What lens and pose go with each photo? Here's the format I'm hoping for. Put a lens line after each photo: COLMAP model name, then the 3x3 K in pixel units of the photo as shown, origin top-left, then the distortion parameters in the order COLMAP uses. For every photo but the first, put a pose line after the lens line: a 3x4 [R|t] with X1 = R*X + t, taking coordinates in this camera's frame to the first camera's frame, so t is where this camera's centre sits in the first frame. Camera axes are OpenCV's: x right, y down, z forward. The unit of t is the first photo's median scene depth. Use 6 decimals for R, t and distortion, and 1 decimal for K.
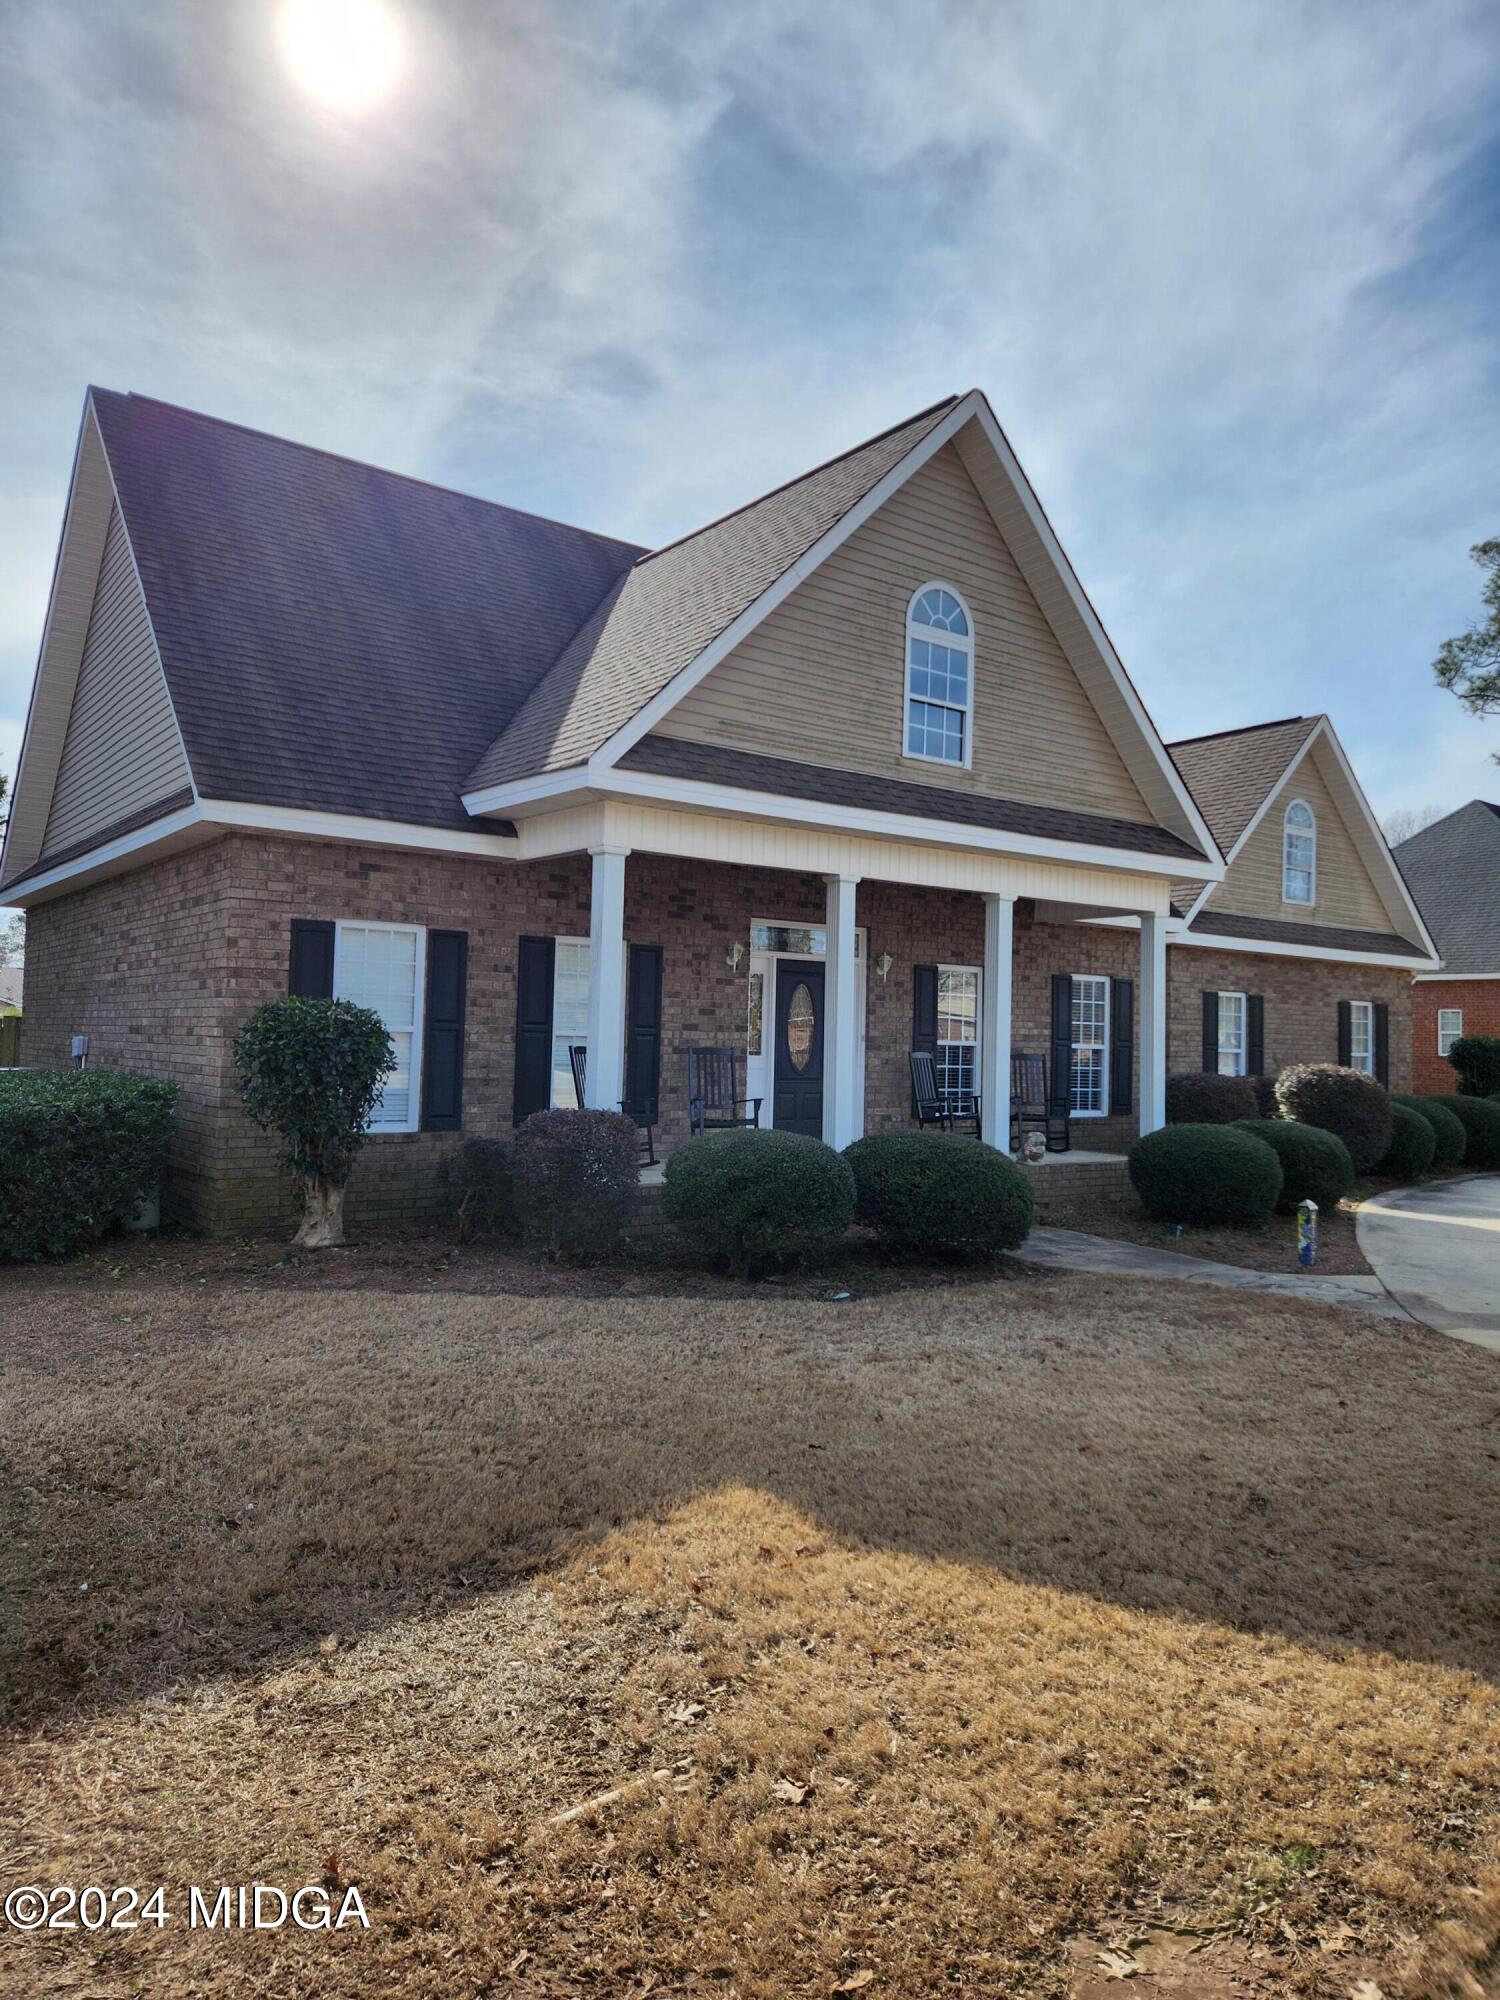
lens RADIAL K [[1322.3, 0, 750.8], [0, 1322.3, 995.5], [0, 0, 1]] dist [0.088873, -0.070744]
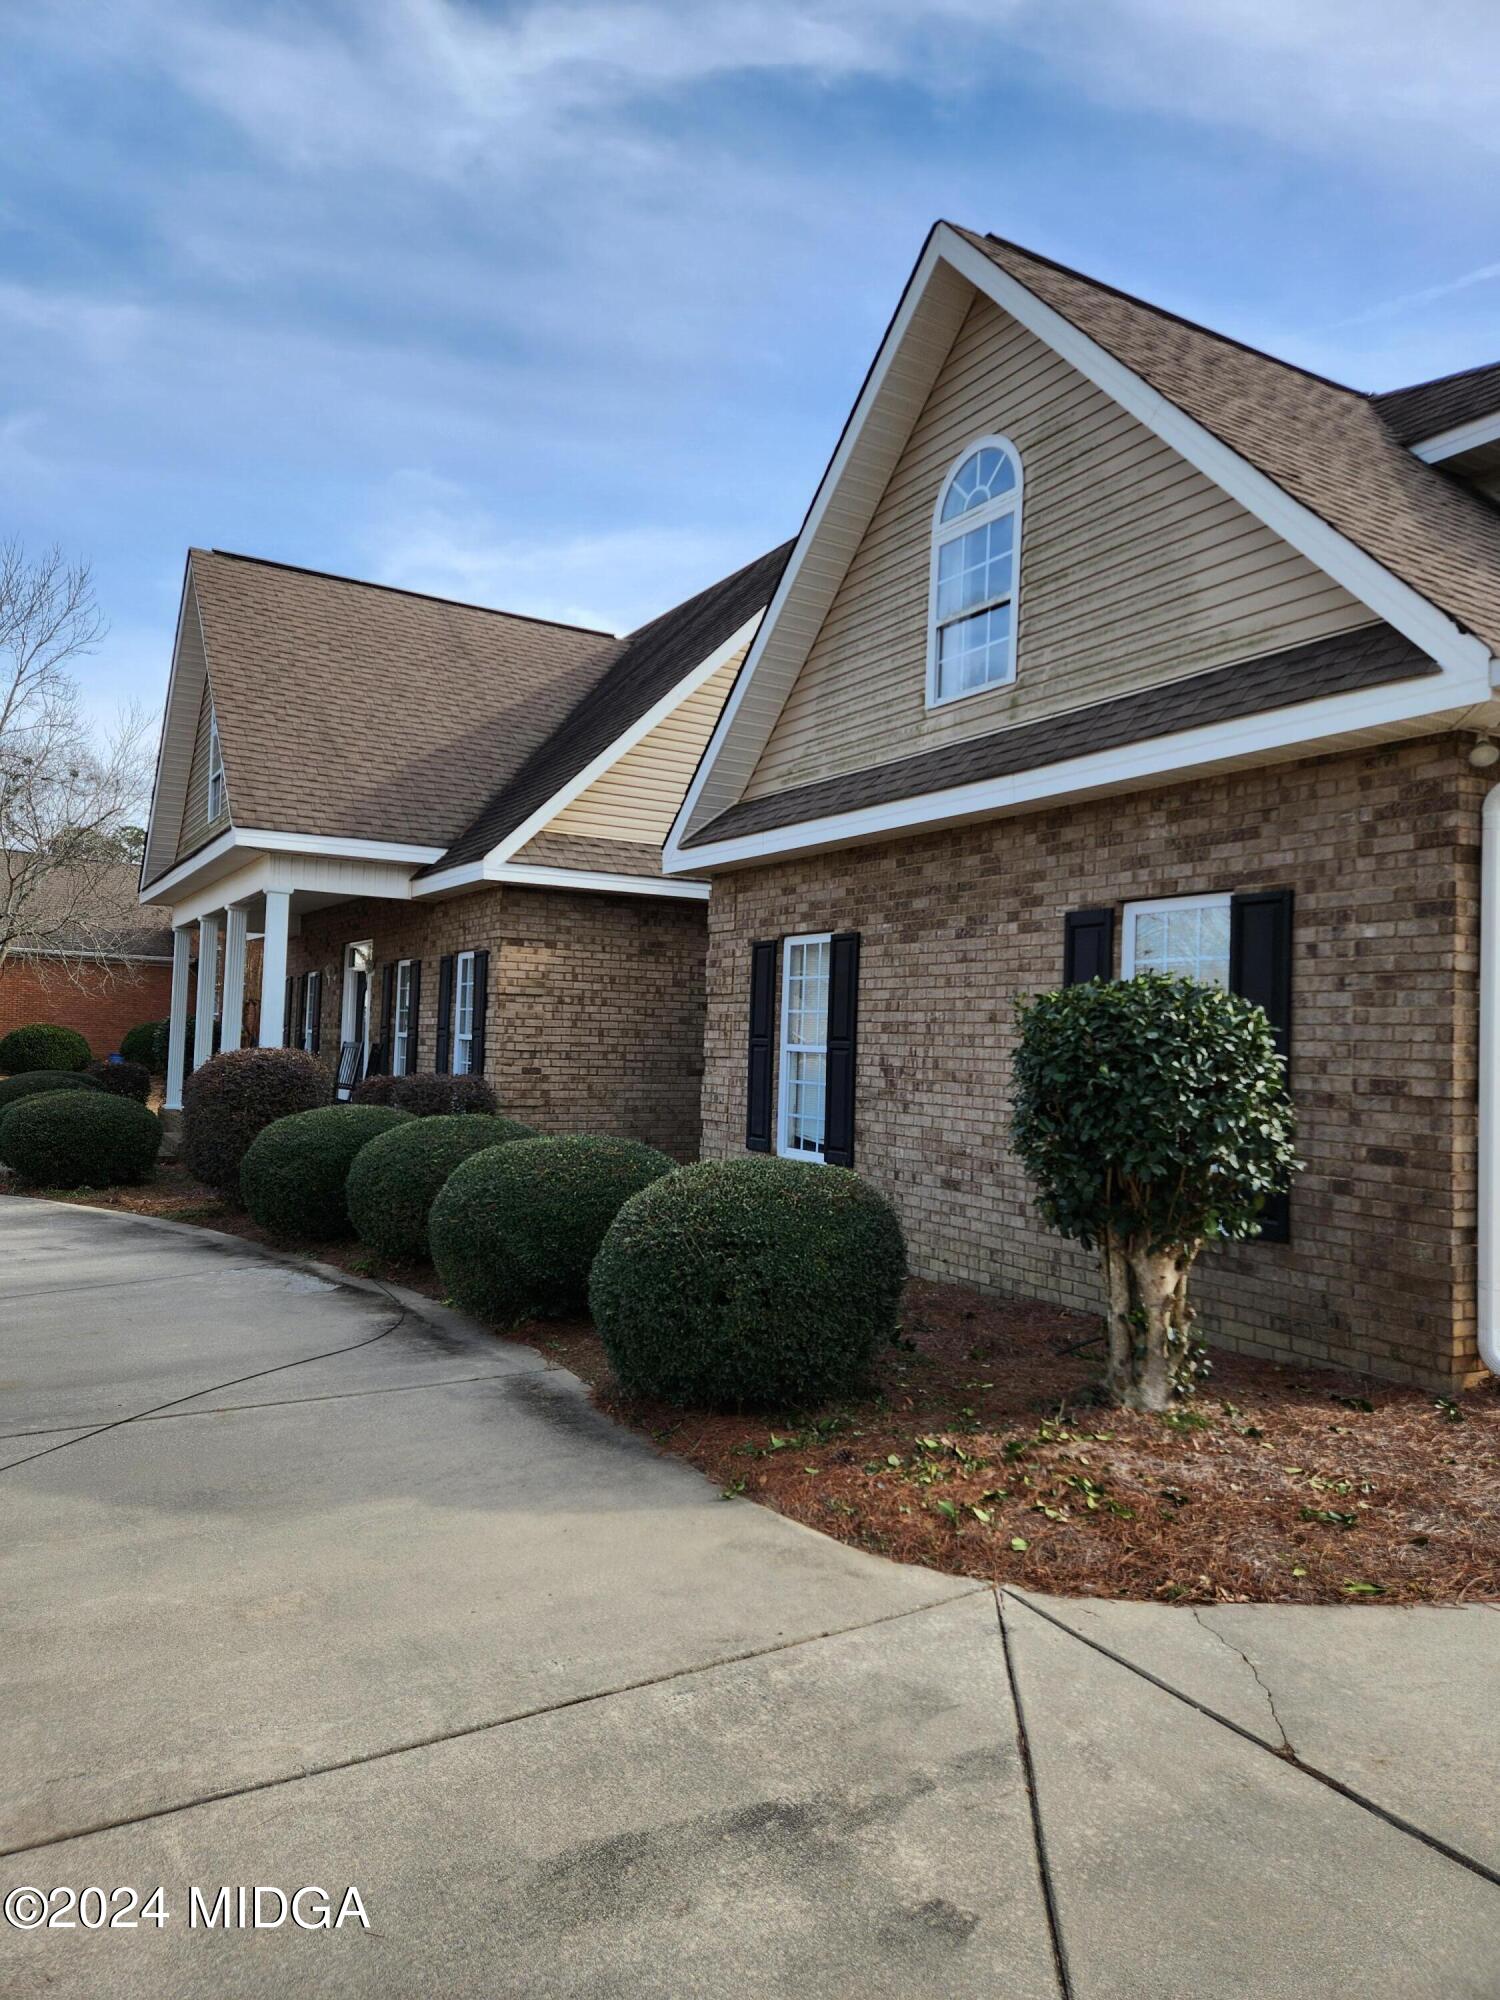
lens RADIAL K [[1322.3, 0, 753.3], [0, 1322.3, 989.4], [0, 0, 1]] dist [0.088873, -0.070744]
pose [[-0.108017, -0.068713, -0.991772, 1.349834], [-0.000655, 0.997613, -0.069047, 0.083506], [0.994149, -0.006809, -0.107804, 1.615734]]
